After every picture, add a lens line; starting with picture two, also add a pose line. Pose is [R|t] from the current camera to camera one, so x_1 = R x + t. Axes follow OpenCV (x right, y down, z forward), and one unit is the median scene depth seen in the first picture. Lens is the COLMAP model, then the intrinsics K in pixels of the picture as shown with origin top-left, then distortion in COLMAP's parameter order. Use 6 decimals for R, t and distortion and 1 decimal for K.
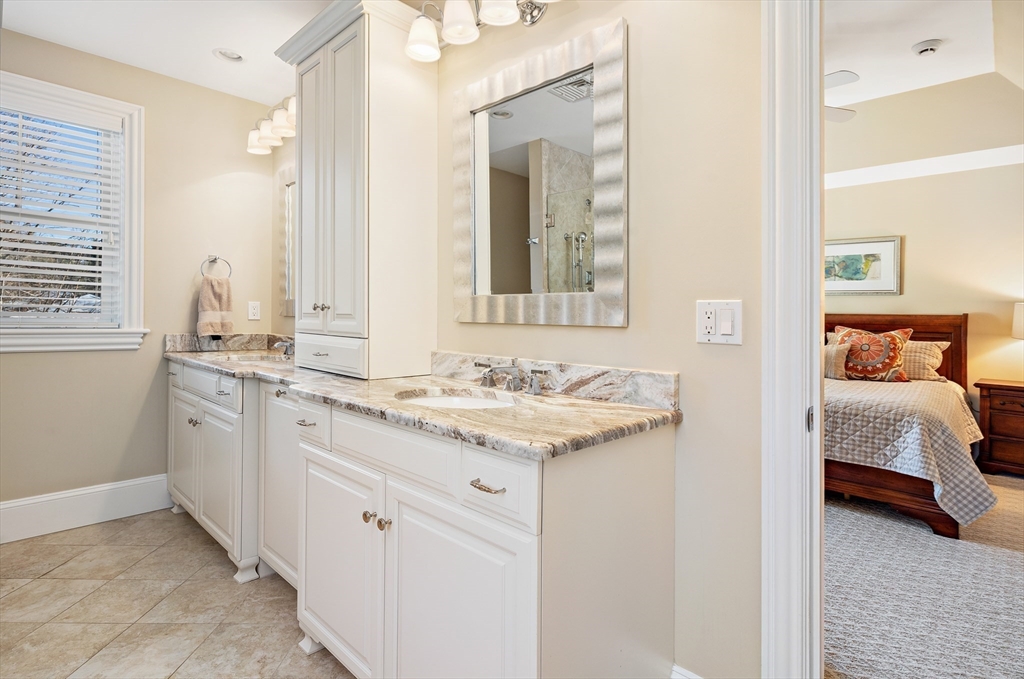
lens RADIAL K [[514.6, 0, 511.3], [0, 514.6, 312.3], [0, 0, 1]] dist [0.002209, -0.000358]
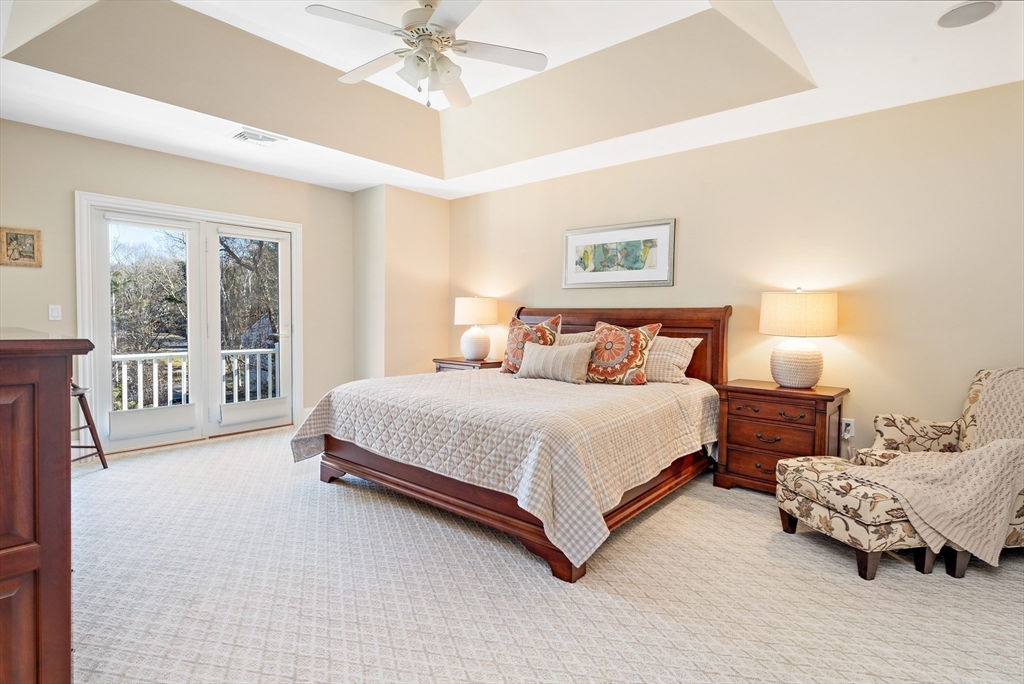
lens RADIAL K [[519.0, 0, 512.0], [0, 519.0, 342.0], [0, 0, 1]] dist [0.000957, 0.000025]
pose [[0.998090, -0.011205, 0.060752, 0.510792], [0.007923, 0.998509, 0.054005, 0.014669], [-0.061266, -0.053420, 0.996691, 0.152495]]
